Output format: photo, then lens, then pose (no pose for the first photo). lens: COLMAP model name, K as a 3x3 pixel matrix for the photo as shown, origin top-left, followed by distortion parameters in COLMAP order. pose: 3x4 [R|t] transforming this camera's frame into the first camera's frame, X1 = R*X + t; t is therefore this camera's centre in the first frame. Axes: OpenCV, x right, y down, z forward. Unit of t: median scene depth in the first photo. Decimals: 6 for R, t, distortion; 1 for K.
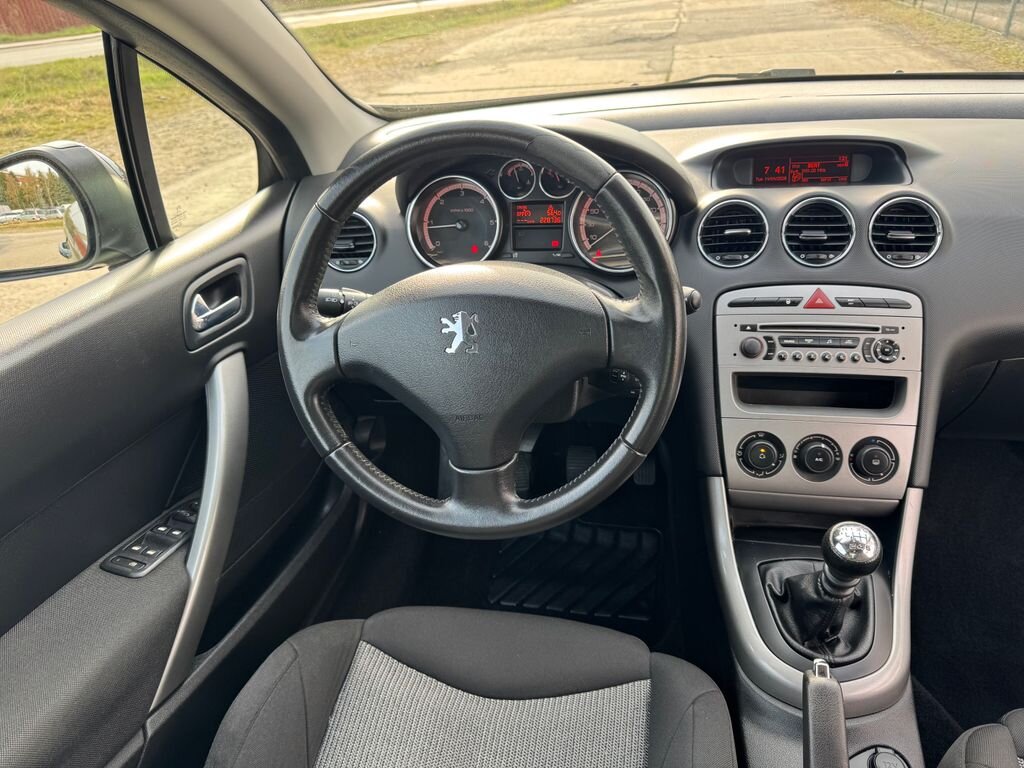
lens RADIAL K [[723.0, 0, 517.9], [0, 723.0, 390.7], [0, 0, 1]] dist [0.029642, -0.038405]
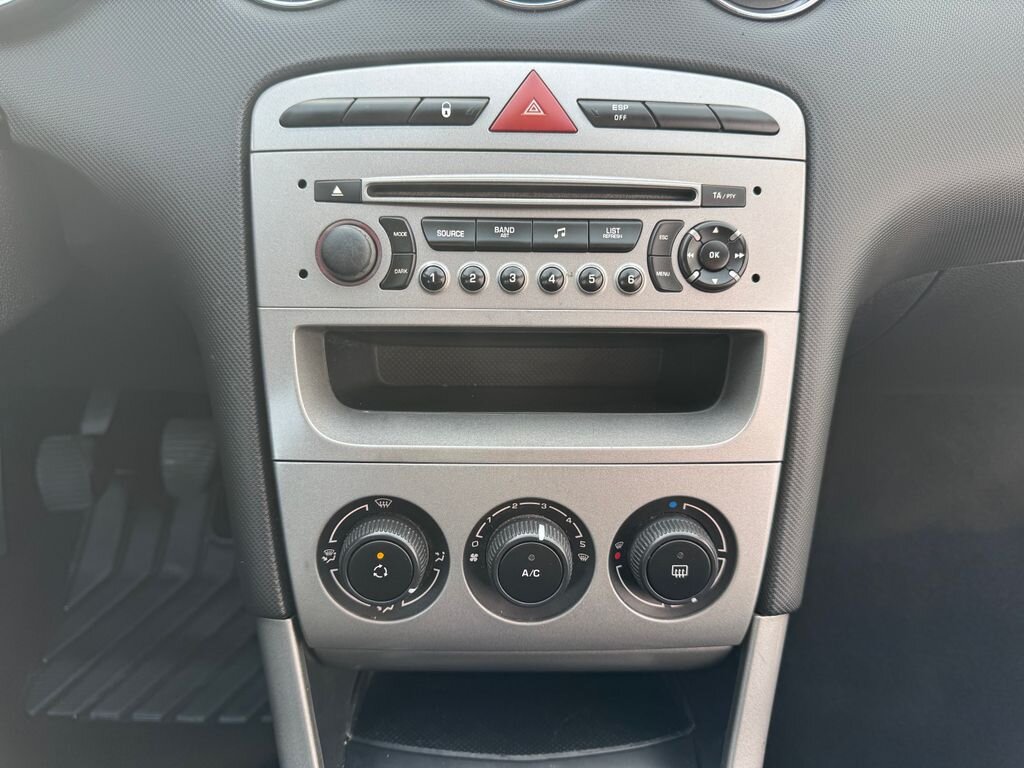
lens RADIAL K [[742.8, 0, 510.7], [0, 742.8, 386.9], [0, 0, 1]] dist [0.027070, -0.030859]
pose [[0.977890, -0.059308, 0.200531, 0.329997], [0.023895, 0.984349, 0.174601, -0.057670], [-0.207748, -0.165949, 0.964003, 0.651255]]
